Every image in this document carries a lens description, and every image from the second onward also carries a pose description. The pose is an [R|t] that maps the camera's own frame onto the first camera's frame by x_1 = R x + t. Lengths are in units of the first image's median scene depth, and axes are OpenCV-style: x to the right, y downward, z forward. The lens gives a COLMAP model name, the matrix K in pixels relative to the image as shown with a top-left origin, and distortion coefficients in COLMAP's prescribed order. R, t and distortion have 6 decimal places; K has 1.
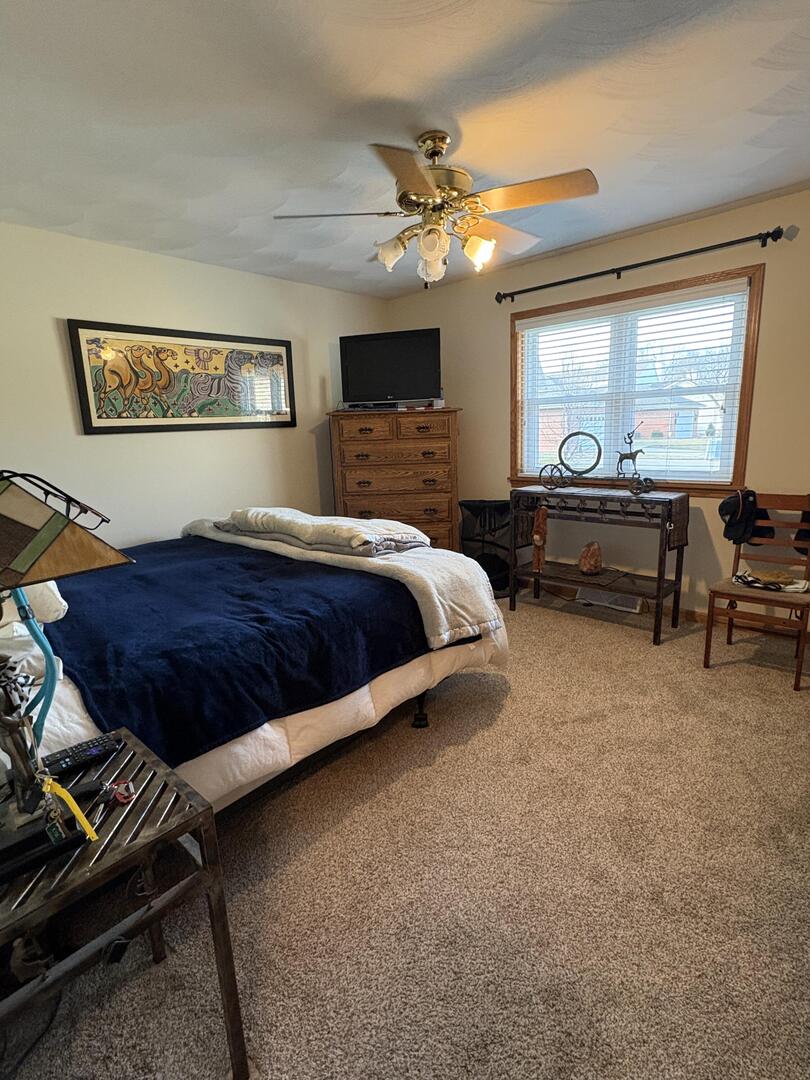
lens RADIAL K [[533.3, 0, 403.7], [0, 533.3, 540.5], [0, 0, 1]] dist [-0.001051, 0.000608]
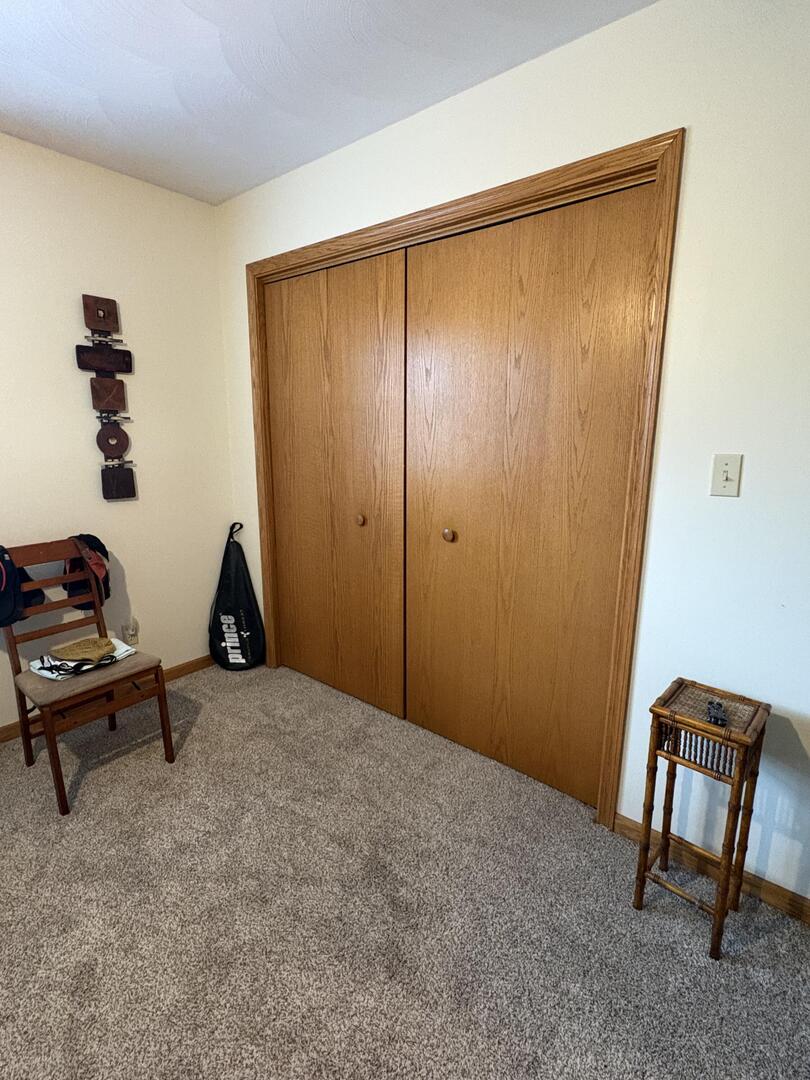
lens RADIAL K [[533.3, 0, 405.0], [0, 533.3, 539.7], [0, 0, 1]] dist [-0.001051, 0.000608]
pose [[-0.045806, -0.171522, 0.984115, -0.049880], [0.208514, 0.961807, 0.177340, -0.124178], [-0.976946, 0.213325, -0.008292, 0.535334]]
